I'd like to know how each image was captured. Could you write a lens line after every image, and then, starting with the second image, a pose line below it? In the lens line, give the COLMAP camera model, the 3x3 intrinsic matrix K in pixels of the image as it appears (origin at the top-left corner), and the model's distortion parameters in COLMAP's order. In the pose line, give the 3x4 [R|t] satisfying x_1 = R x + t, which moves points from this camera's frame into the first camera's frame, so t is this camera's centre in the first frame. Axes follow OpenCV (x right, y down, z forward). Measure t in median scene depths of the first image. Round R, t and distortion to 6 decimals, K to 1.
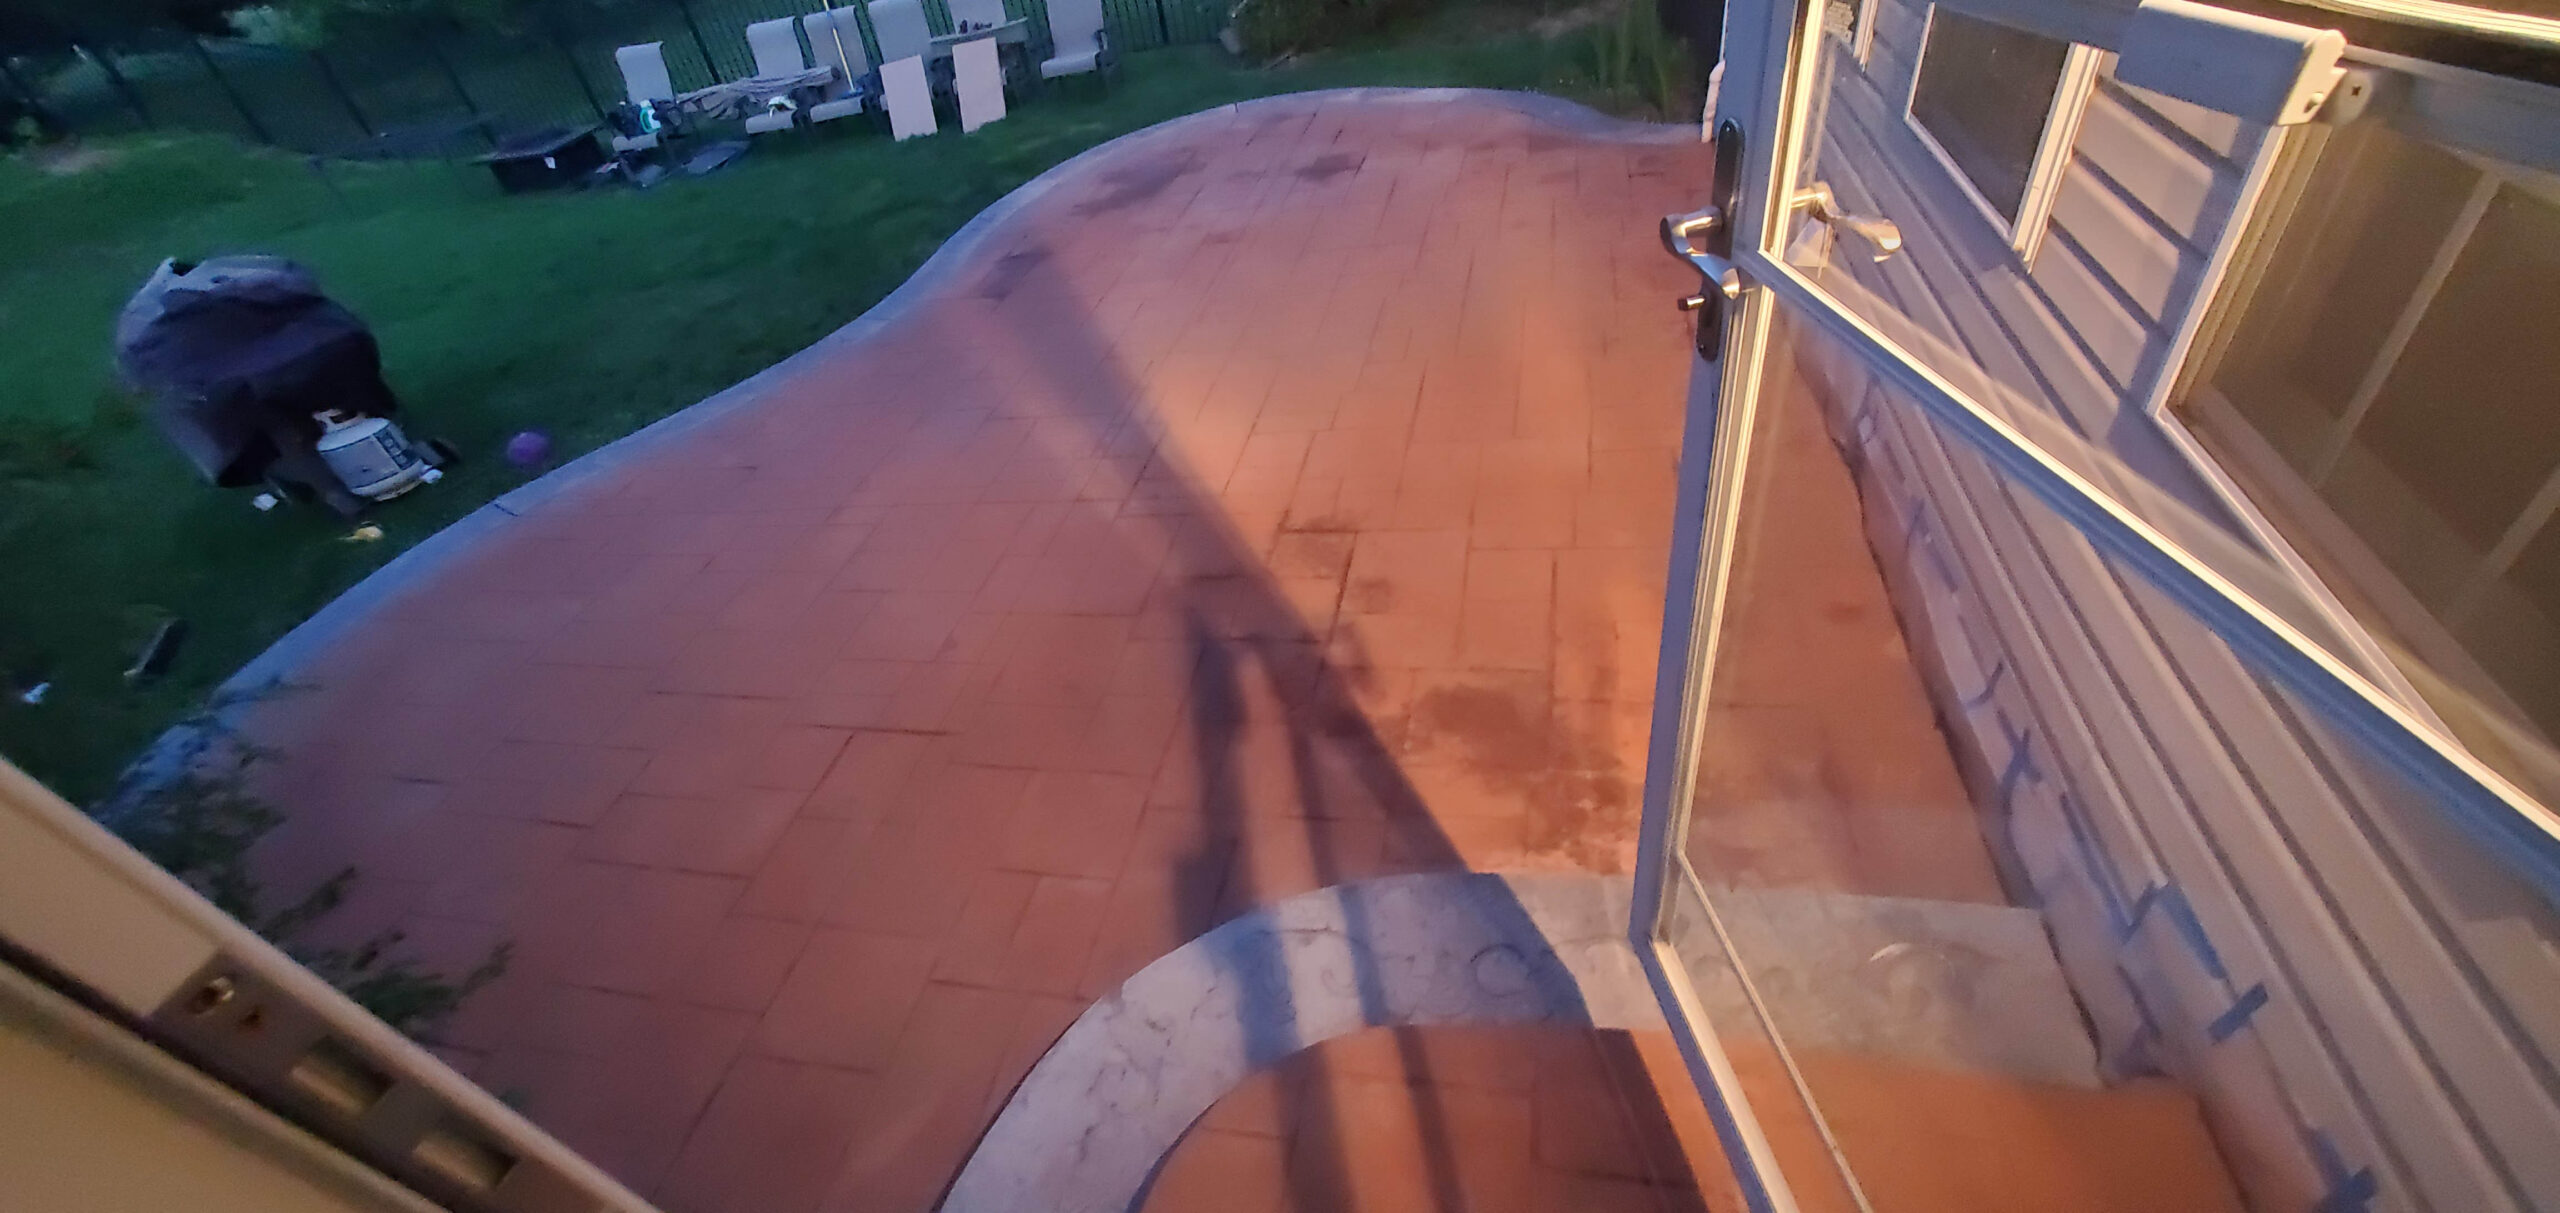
lens RADIAL K [[1001.6, 0, 1280.0], [0, 1001.6, 606.5], [0, 0, 1]] dist [0.007001, -0.000459]
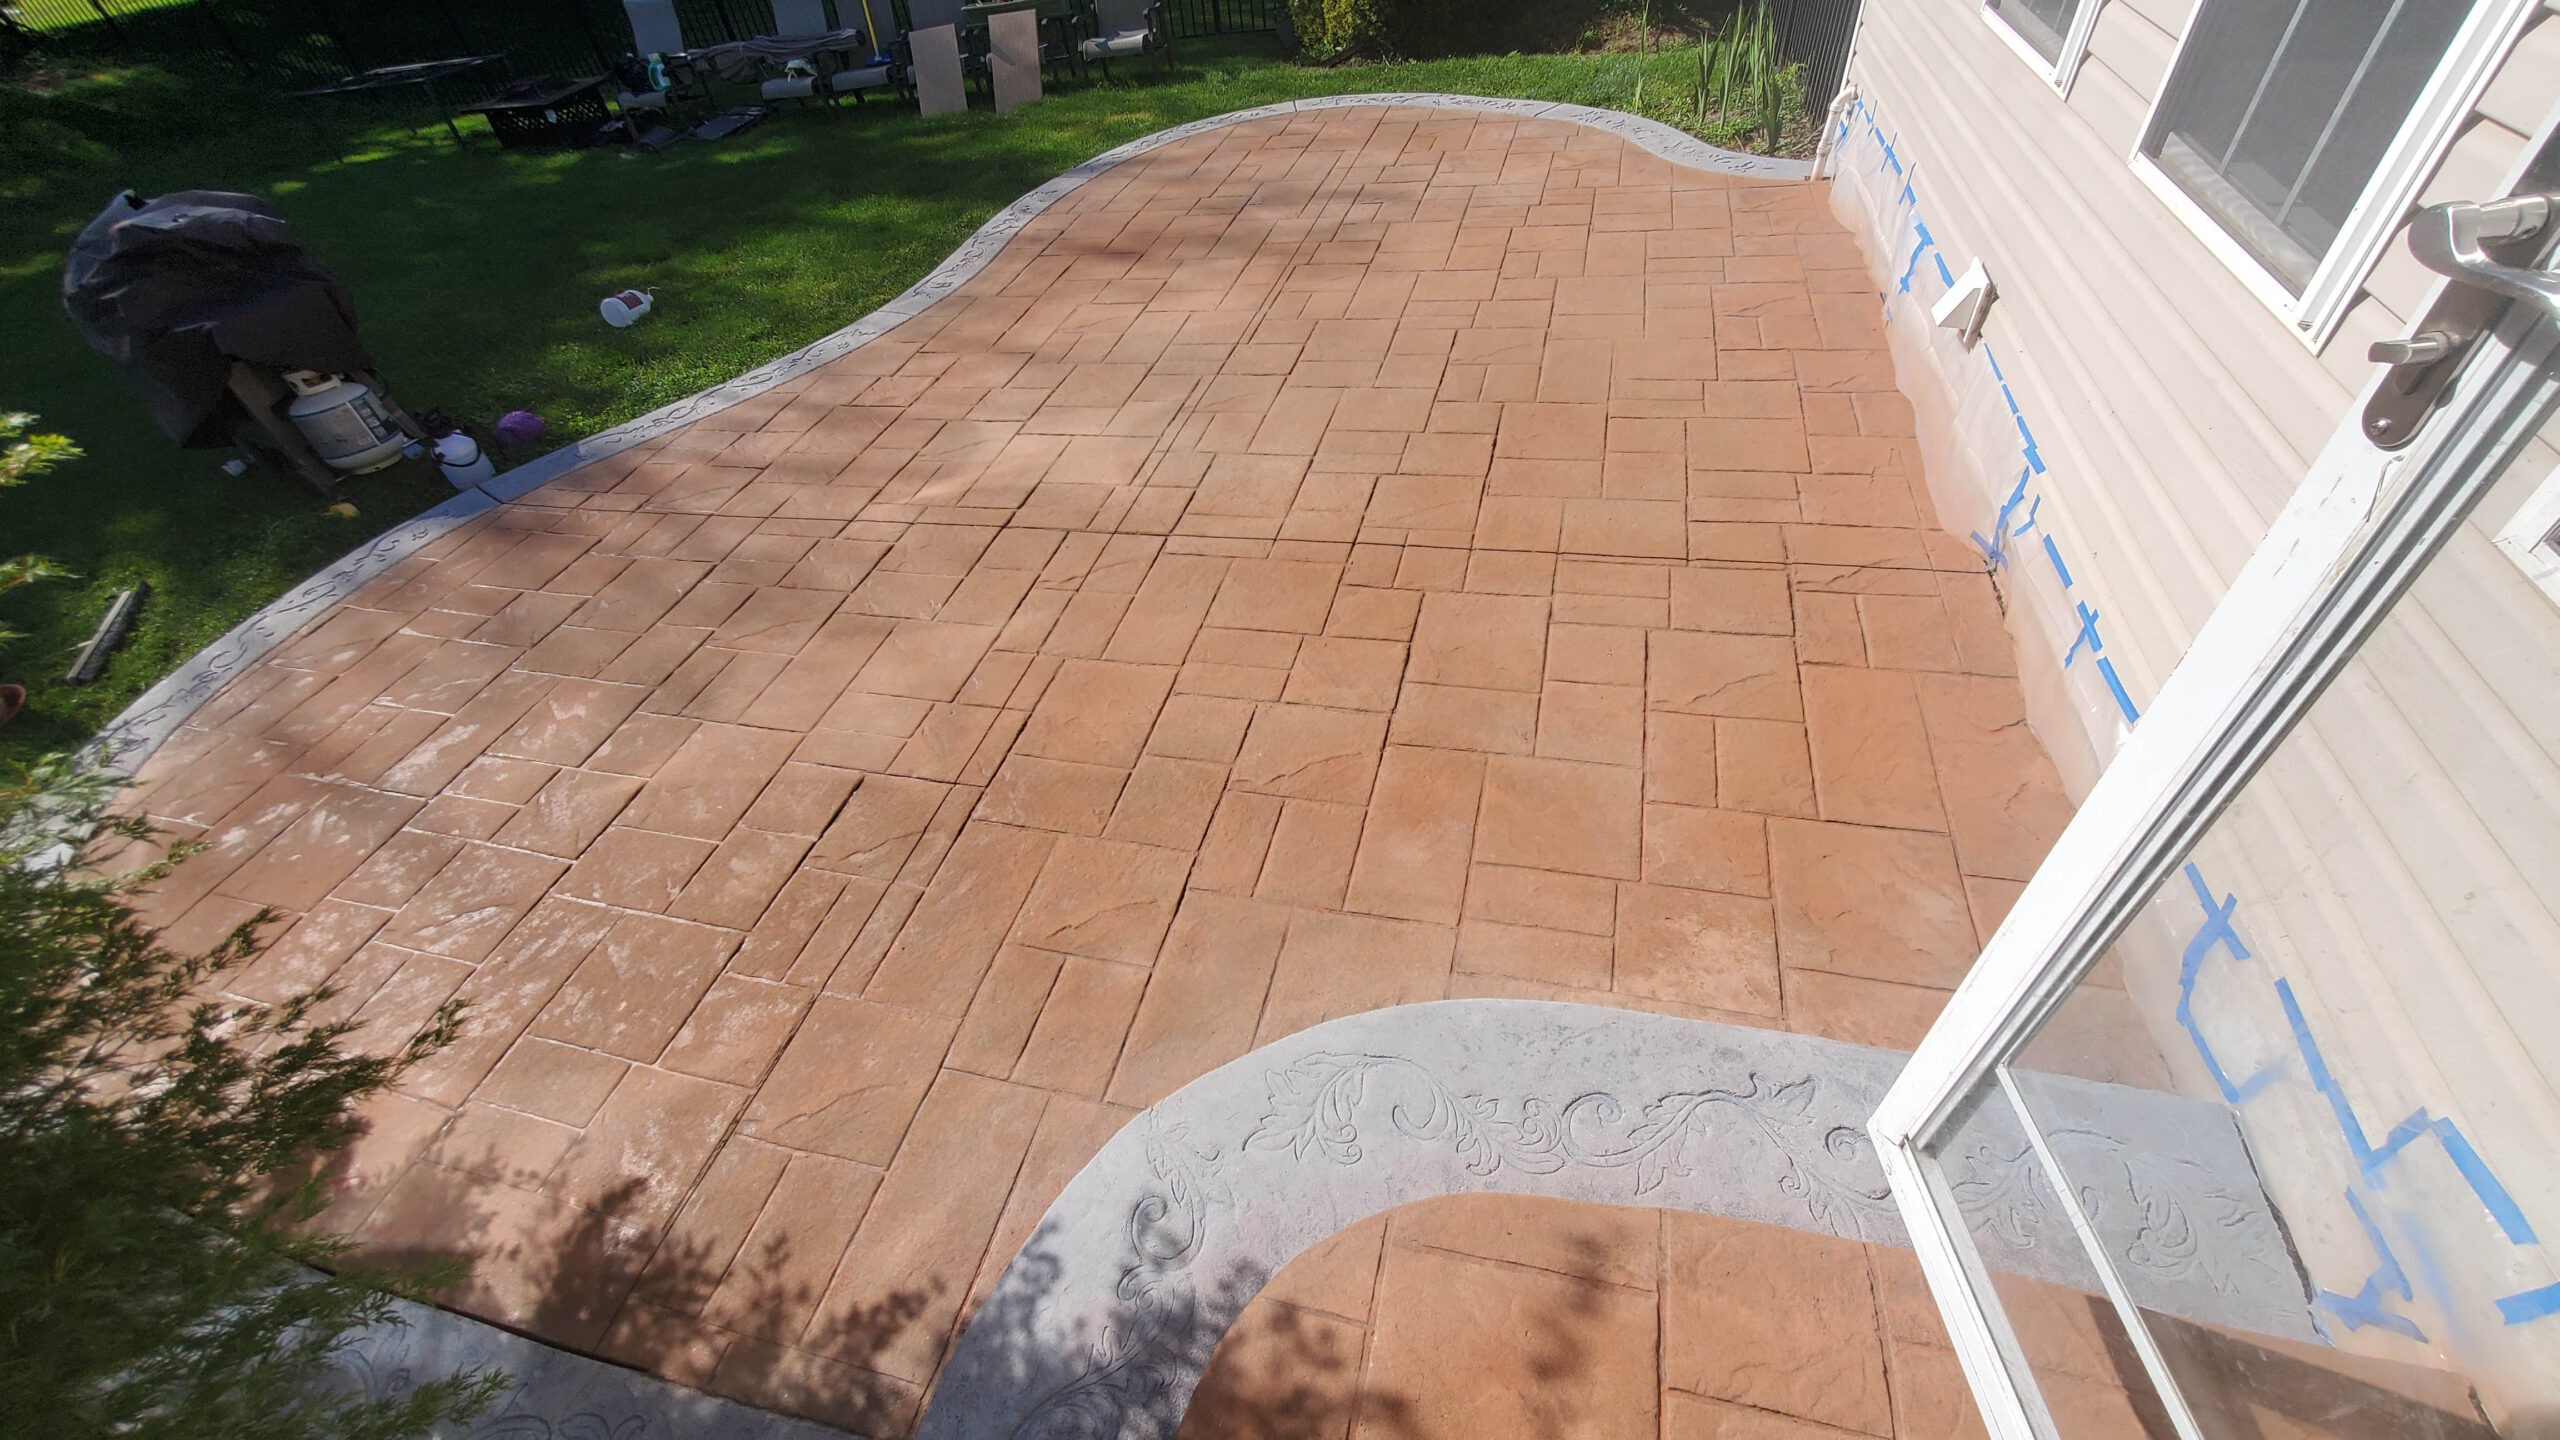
lens RADIAL K [[1000.4, 0, 1310.0], [0, 1000.4, 728.3], [0, 0, 1]] dist [-0.008889, -0.000144]
pose [[0.997490, 0.066225, 0.025046, -0.010537], [-0.068153, 0.993949, 0.086143, -0.005566], [-0.019190, -0.087634, 0.995968, 0.025303]]
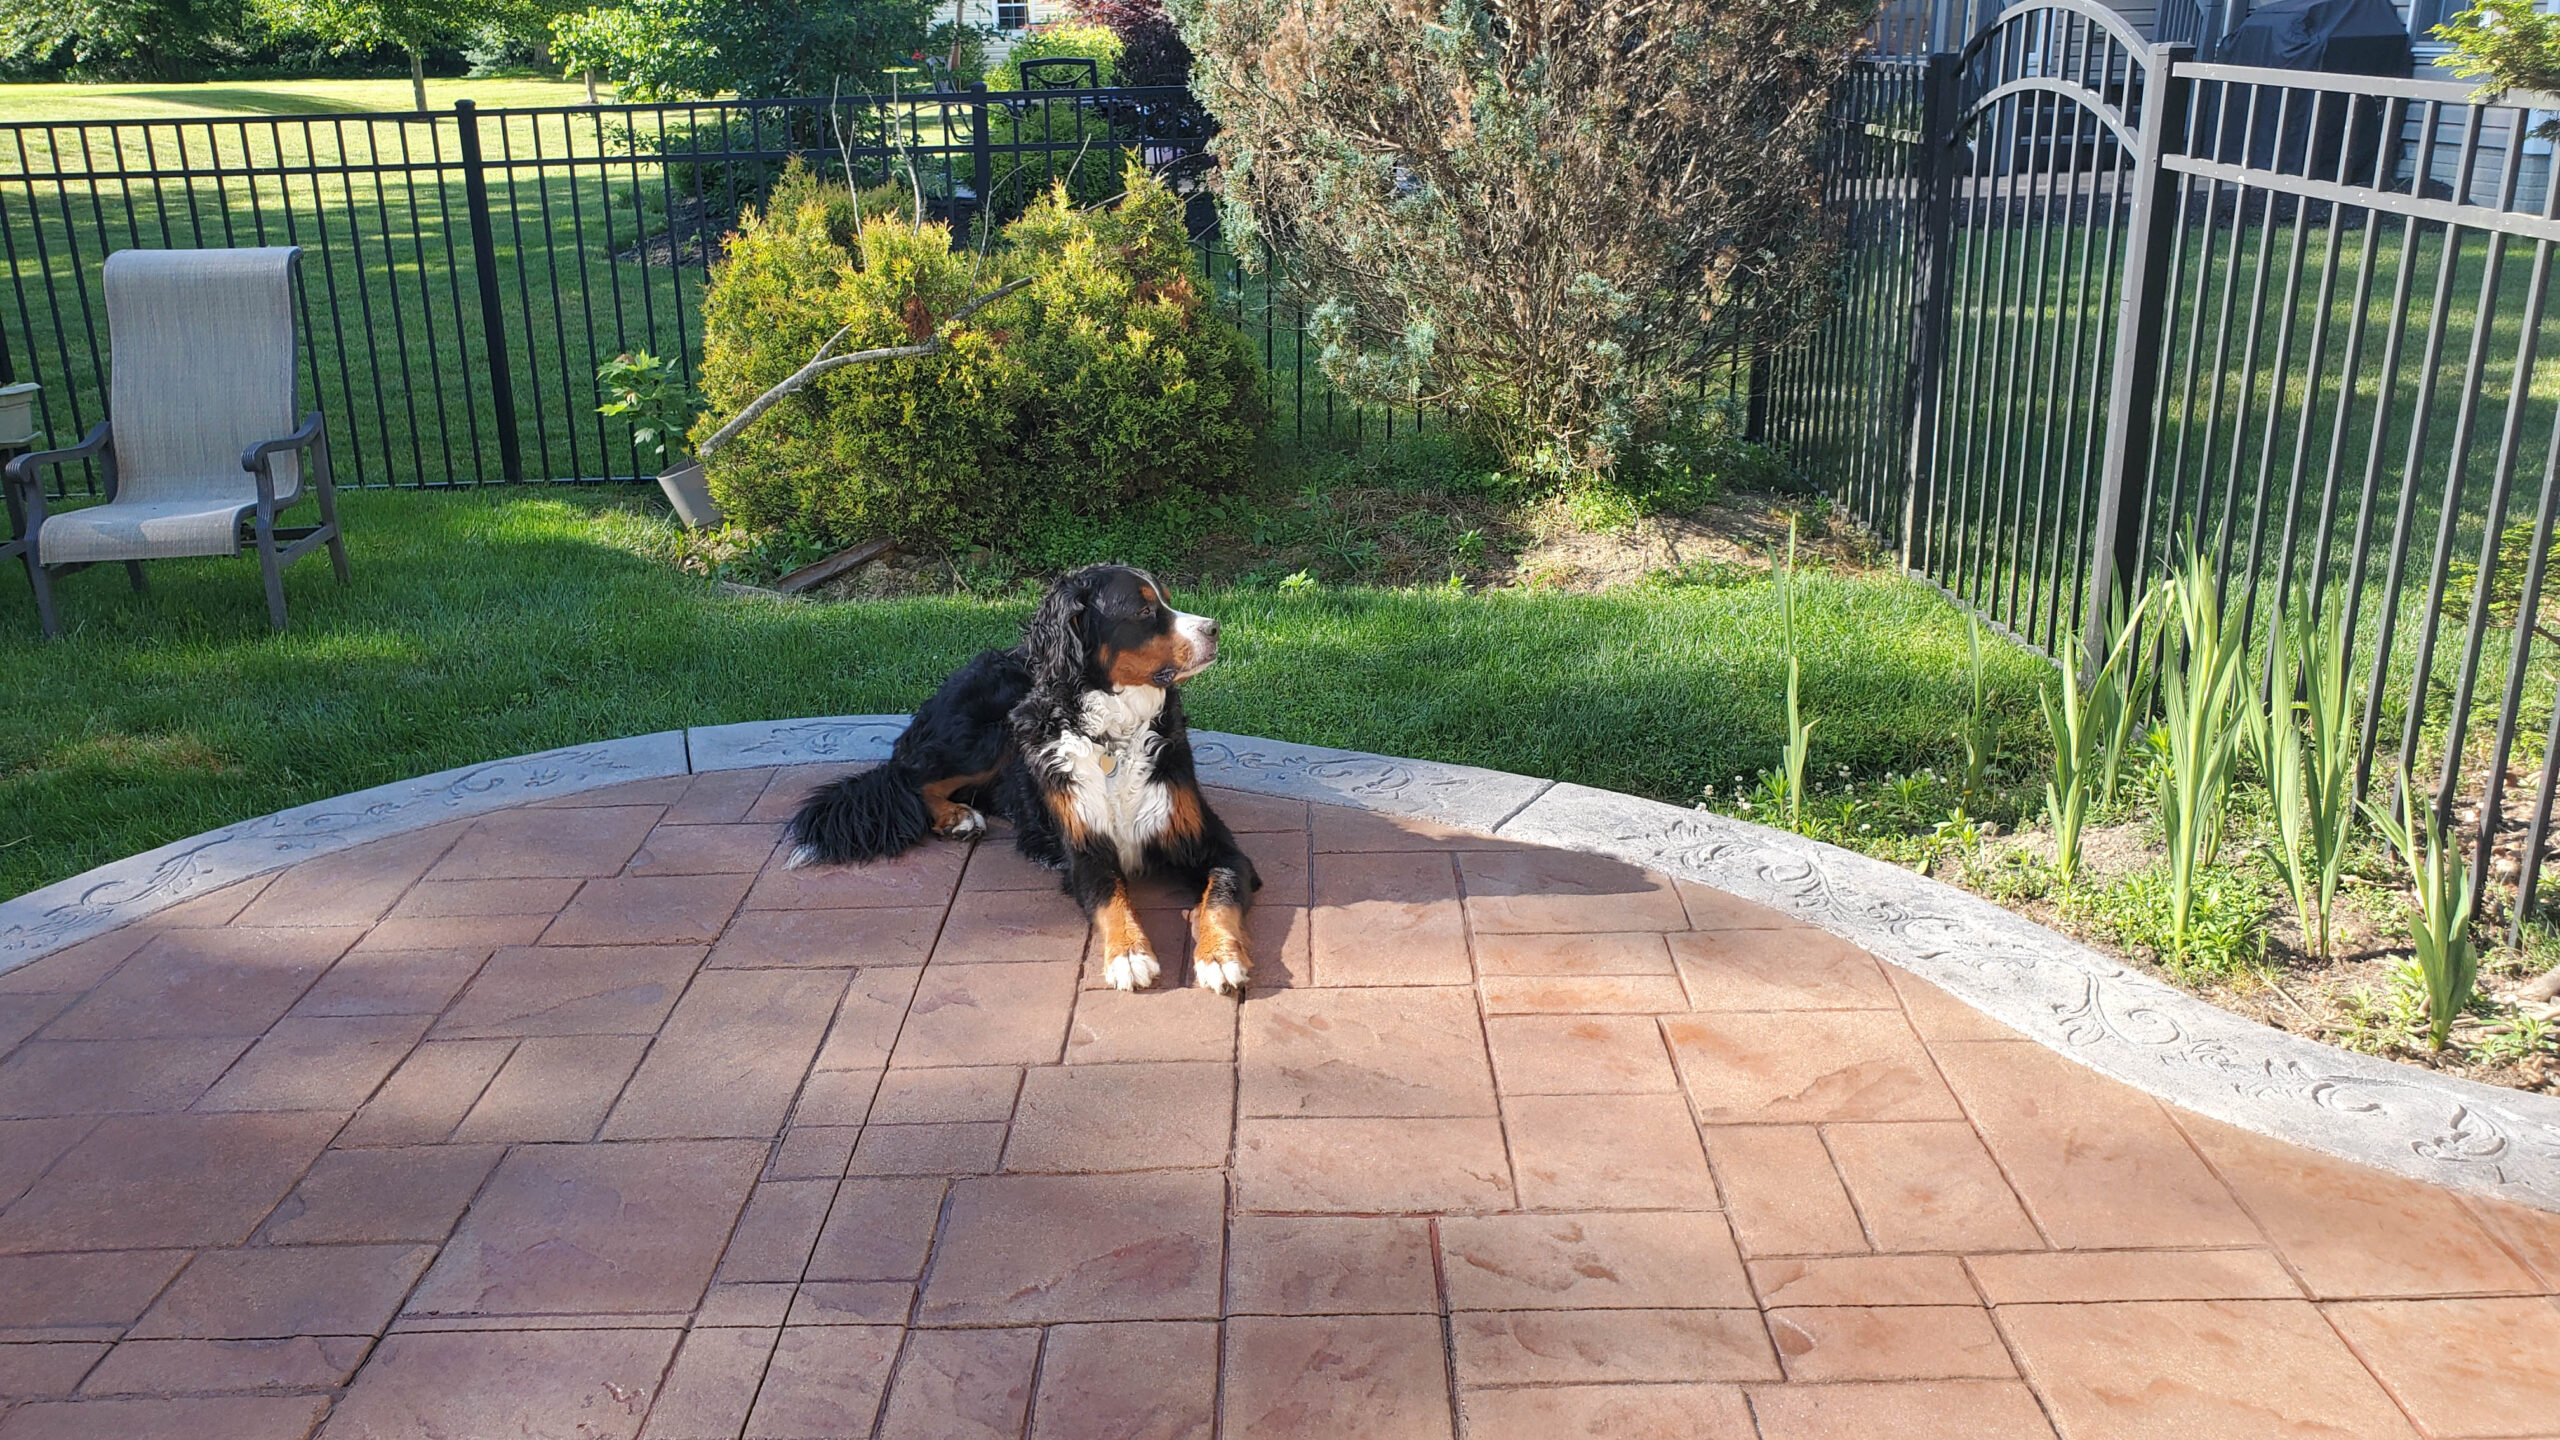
lens RADIAL K [[2111.0, 0, 1280.0], [0, 2111.0, 720.0], [0, 0, 1]] dist [0.146383, -0.000309]
pose [[0.972130, 0.058260, 0.227090, -0.017935], [0.031186, 0.927889, -0.371550, -0.219447], [-0.232361, 0.368277, 0.900211, 0.321071]]
